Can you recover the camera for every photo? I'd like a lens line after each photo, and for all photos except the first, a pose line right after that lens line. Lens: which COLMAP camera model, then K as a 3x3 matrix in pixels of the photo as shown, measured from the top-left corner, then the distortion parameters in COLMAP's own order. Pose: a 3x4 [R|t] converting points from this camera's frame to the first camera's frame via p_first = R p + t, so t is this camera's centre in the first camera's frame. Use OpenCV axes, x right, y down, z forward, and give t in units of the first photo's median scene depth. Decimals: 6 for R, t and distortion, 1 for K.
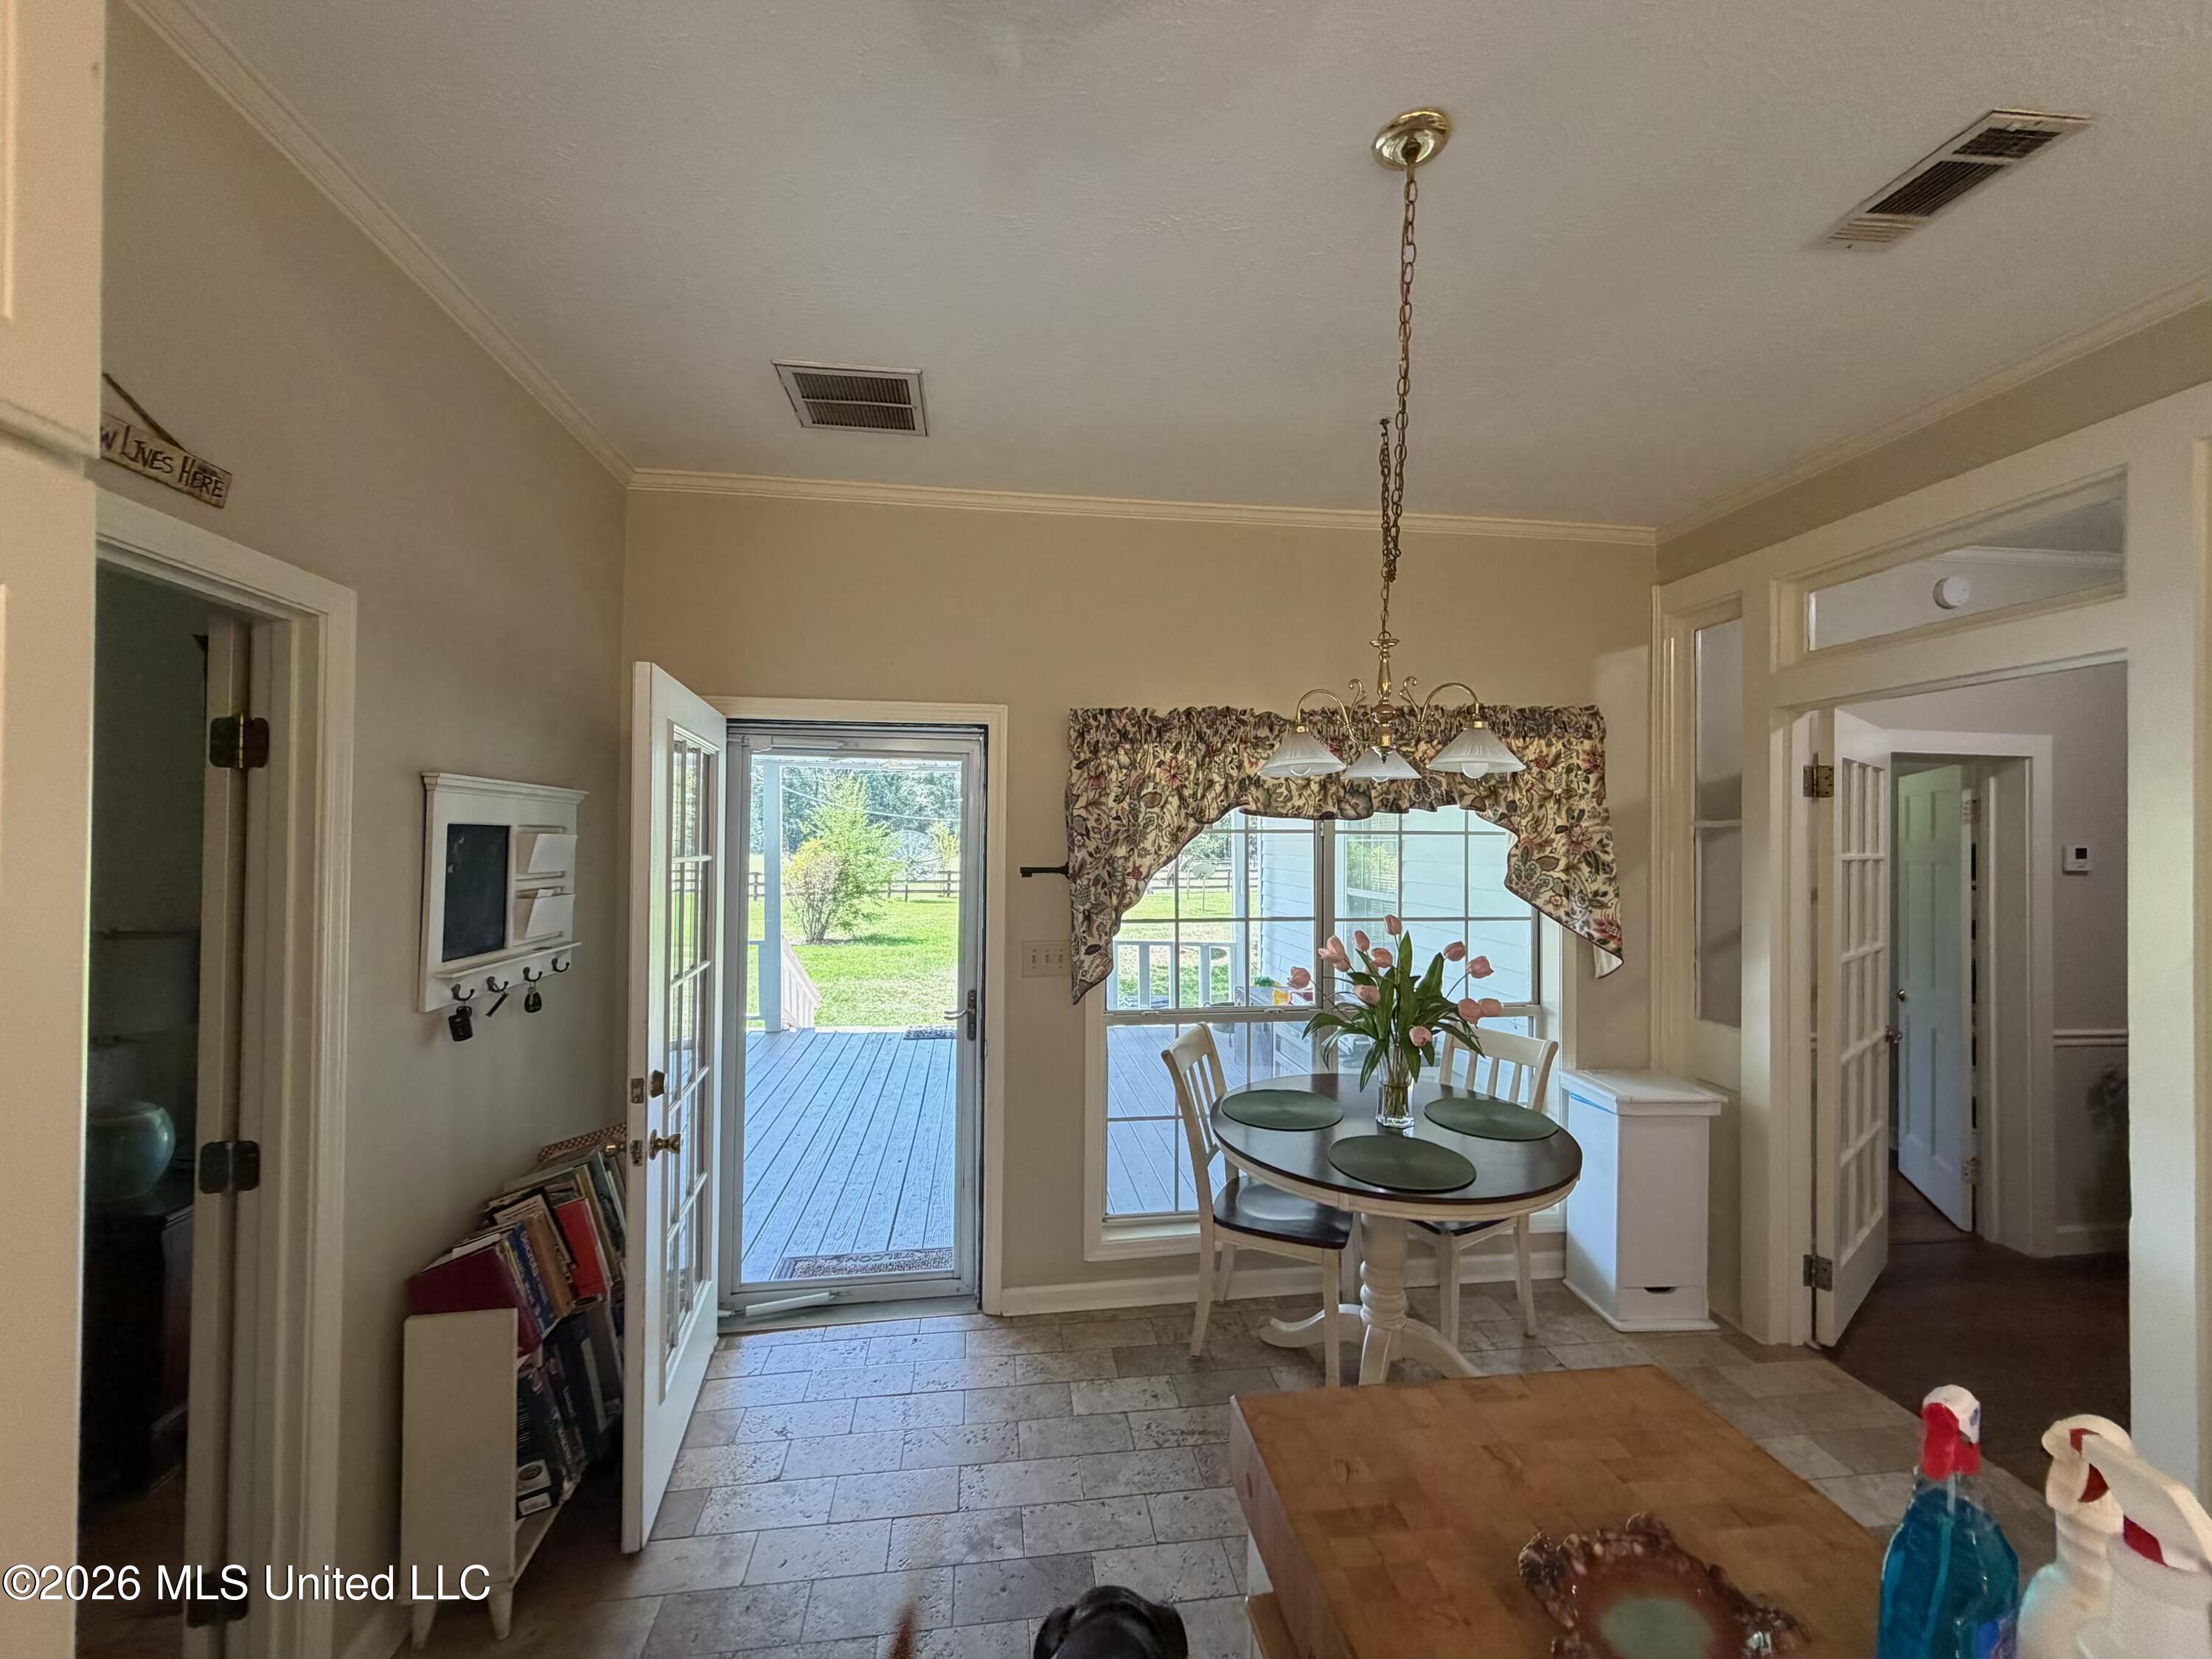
lens RADIAL K [[881.7, 0, 1102.2], [0, 881.7, 831.9], [0, 0, 1]] dist [-0.001086, 0.000633]
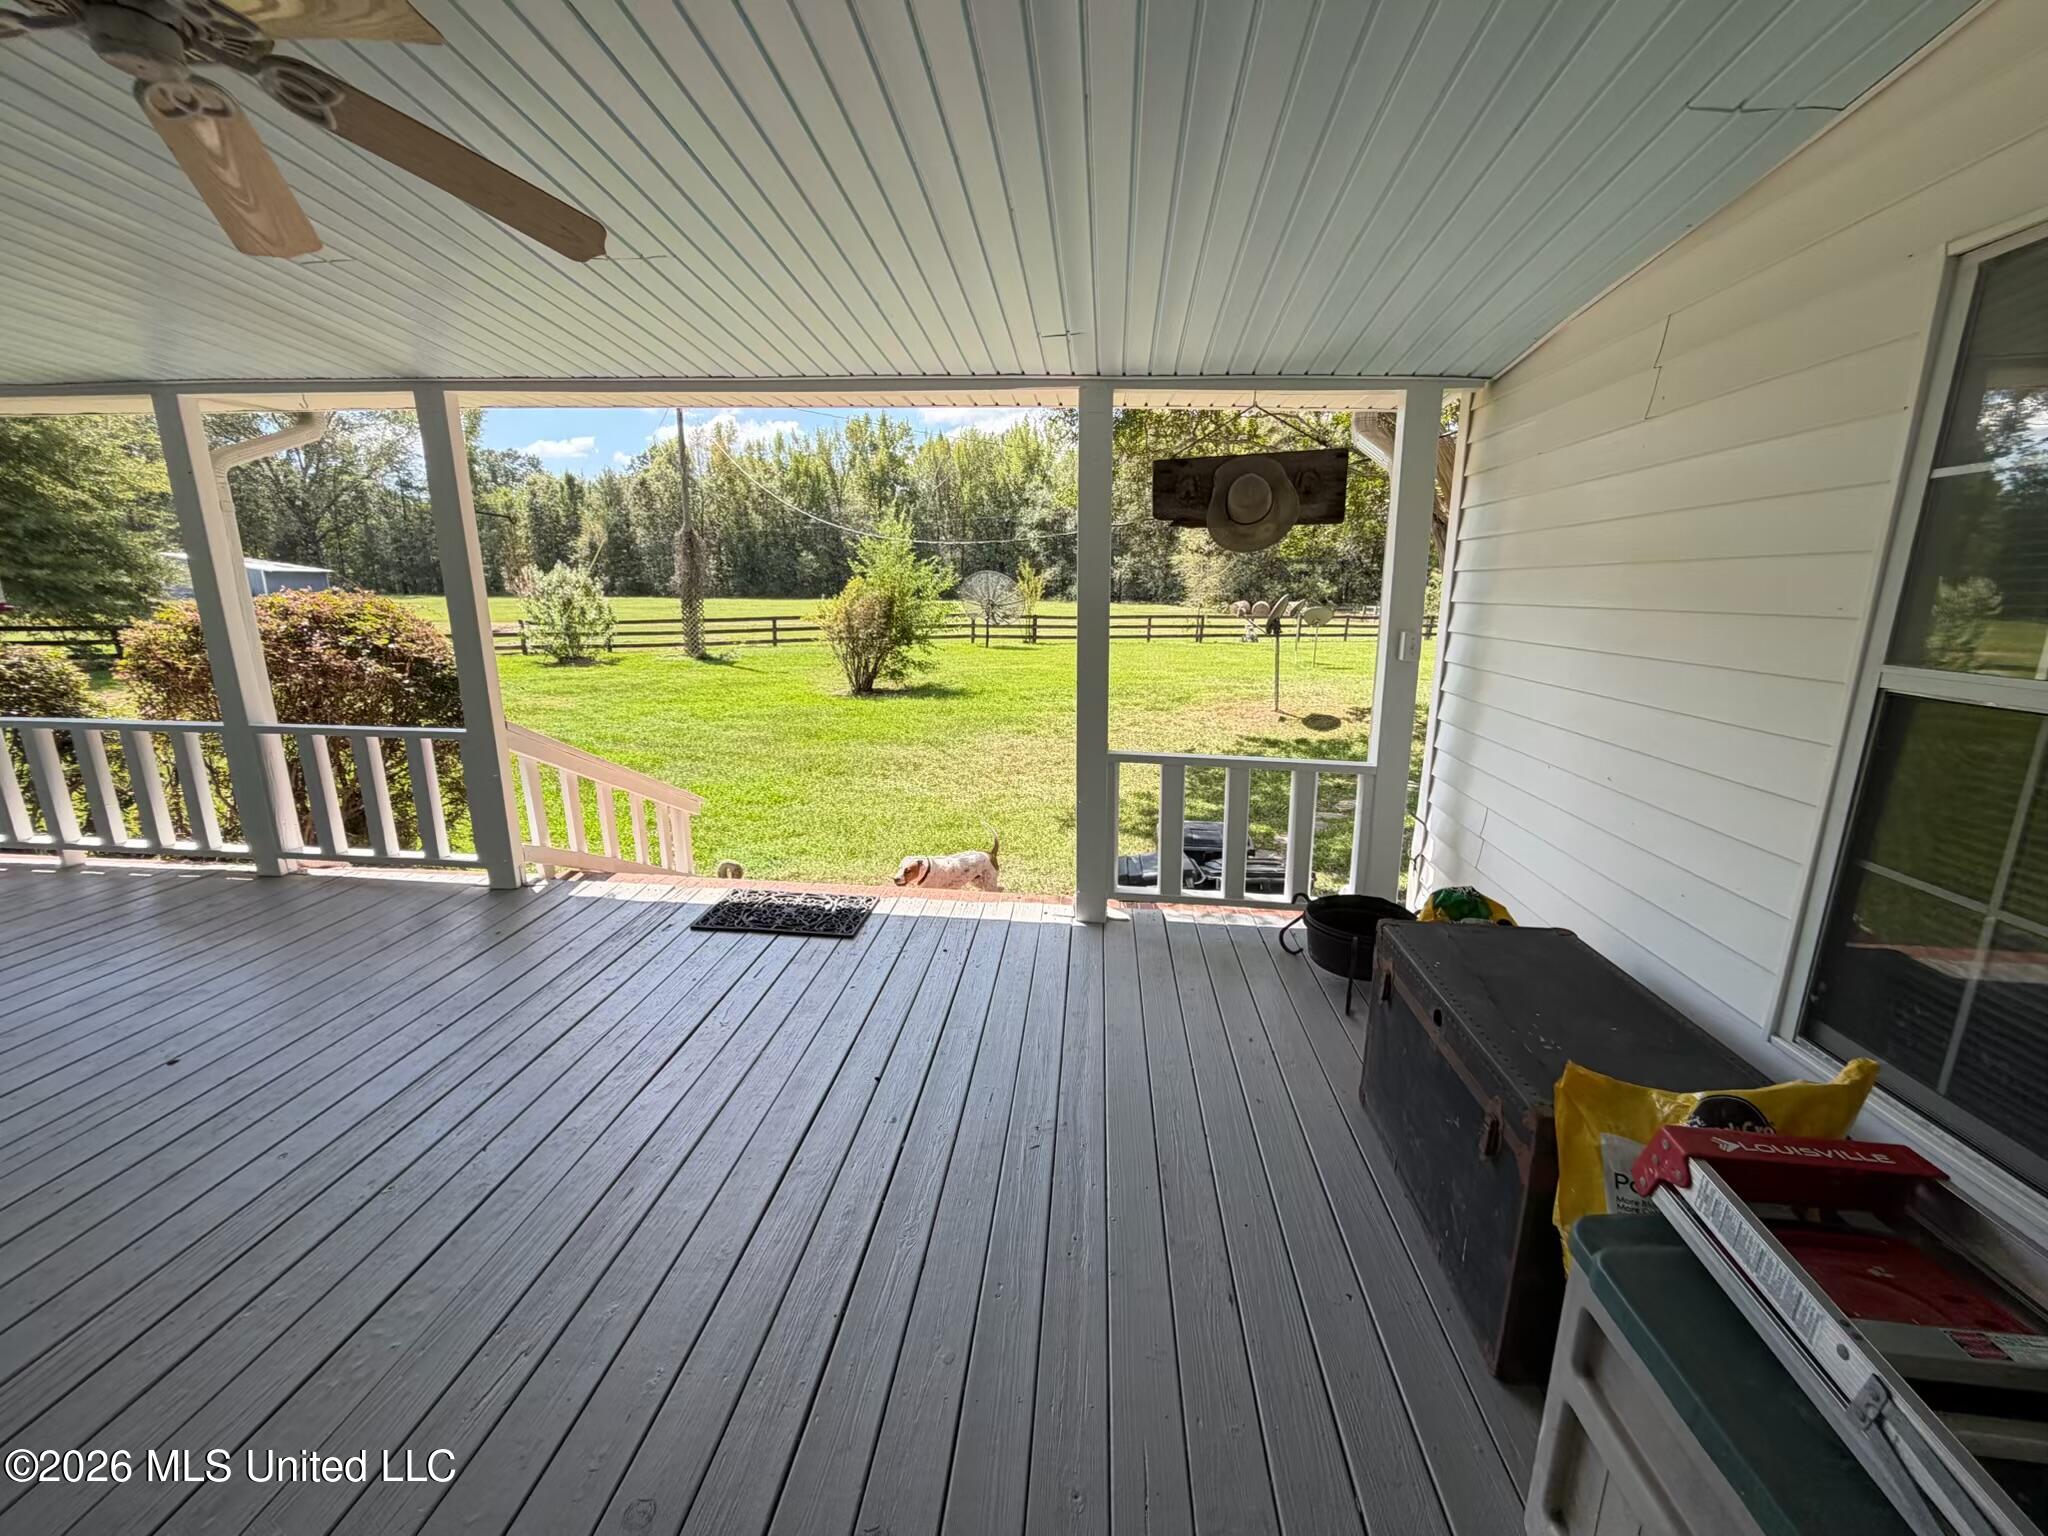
lens RADIAL K [[816.3, 0, 1016.6], [0, 816.3, 769.0], [0, 0, 1]] dist [-0.001086, 0.000633]
pose [[0.972686, 0.048827, -0.226931, 0.024715], [0.003908, 0.974043, 0.226328, 0.011198], [0.232092, -0.221033, 0.947247, 0.214075]]
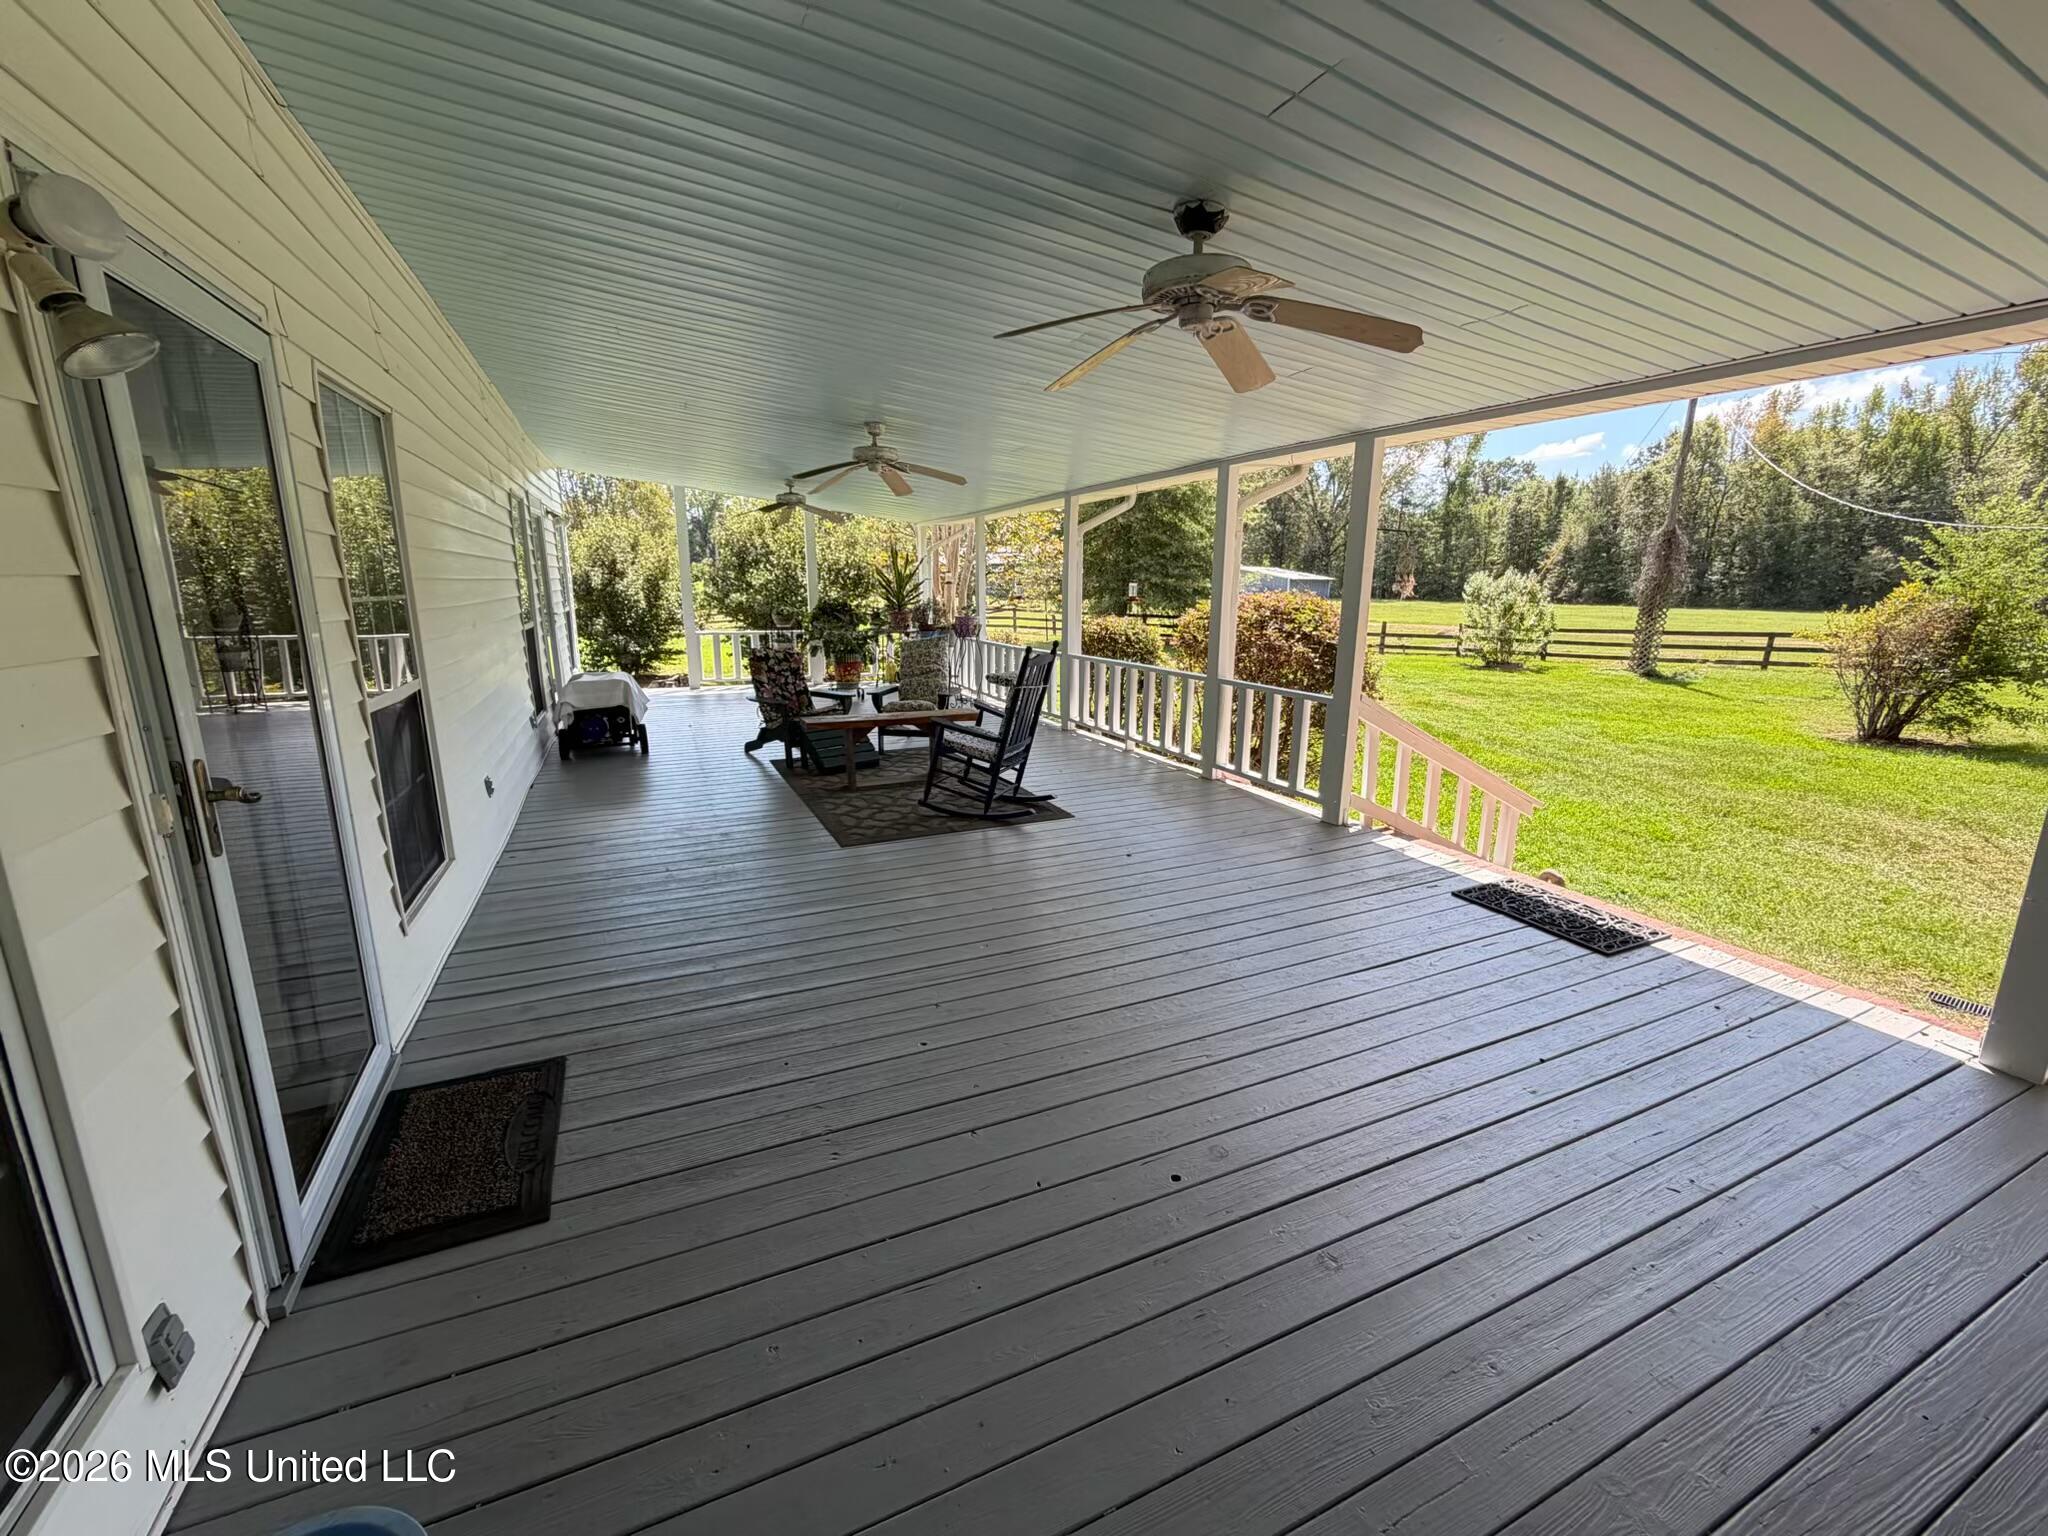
lens RADIAL K [[816.3, 0, 1022.8], [0, 816.3, 769.8], [0, 0, 1]] dist [-0.001086, 0.000633]
pose [[0.289546, 0.207615, -0.934376, 0.064925], [0.000908, 0.976132, 0.217174, 0.012300], [0.957164, -0.063730, 0.282447, 0.204439]]
